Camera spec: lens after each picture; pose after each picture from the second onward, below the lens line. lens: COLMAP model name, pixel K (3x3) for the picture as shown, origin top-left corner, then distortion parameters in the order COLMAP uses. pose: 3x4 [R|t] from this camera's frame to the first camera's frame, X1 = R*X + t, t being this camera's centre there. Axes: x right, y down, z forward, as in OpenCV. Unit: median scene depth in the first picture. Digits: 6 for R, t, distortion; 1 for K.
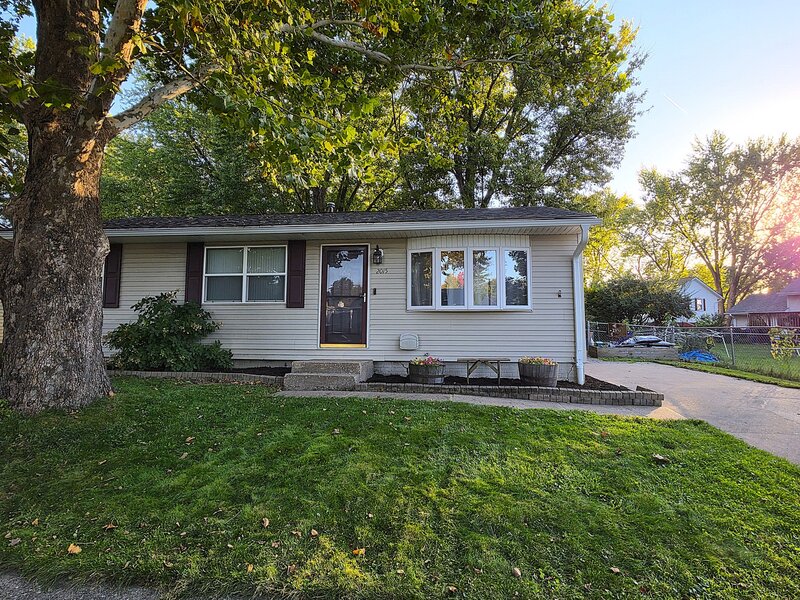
lens RADIAL K [[422.7, 0, 404.0], [0, 422.7, 294.7], [0, 0, 1]] dist [-0.001399, 0.000007]
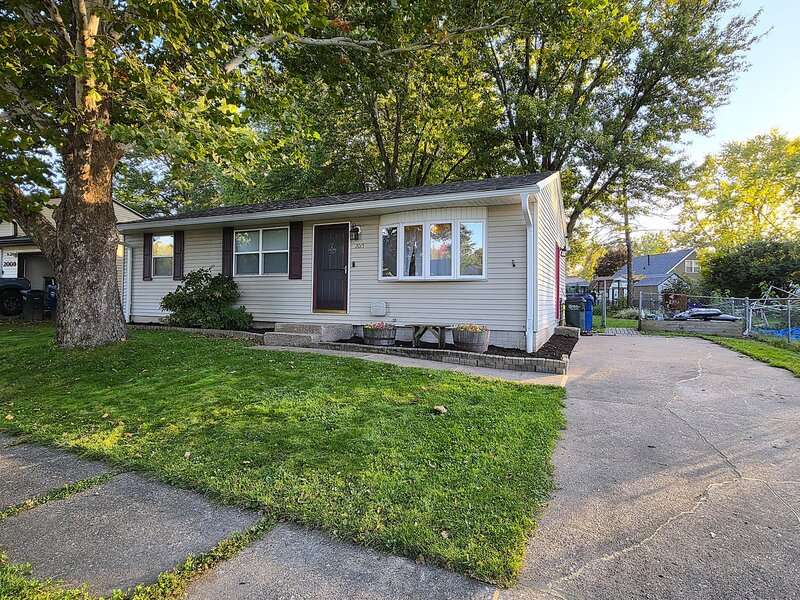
lens RADIAL K [[422.7, 0, 405.6], [0, 422.7, 294.4], [0, 0, 1]] dist [-0.001399, 0.000007]
pose [[0.952841, 0.003587, -0.303449, 0.420609], [0.016739, 0.997787, 0.064355, 0.002395], [0.303008, -0.066400, 0.950672, -0.043022]]
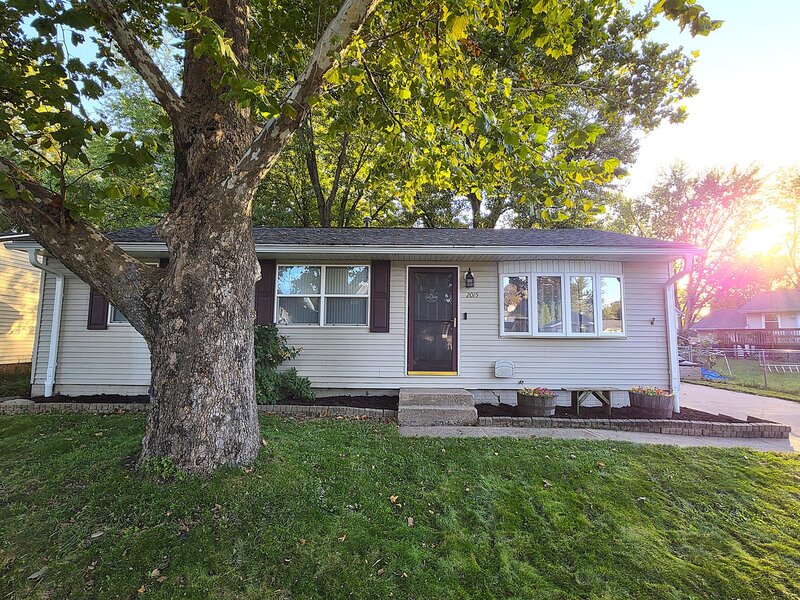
lens RADIAL K [[422.7, 0, 404.3], [0, 422.7, 295.0], [0, 0, 1]] dist [-0.001399, 0.000007]
pose [[0.994153, 0.016528, 0.106705, -0.319845], [-0.014401, 0.999683, -0.020671, -0.034720], [-0.107013, 0.019014, 0.994076, 0.062921]]
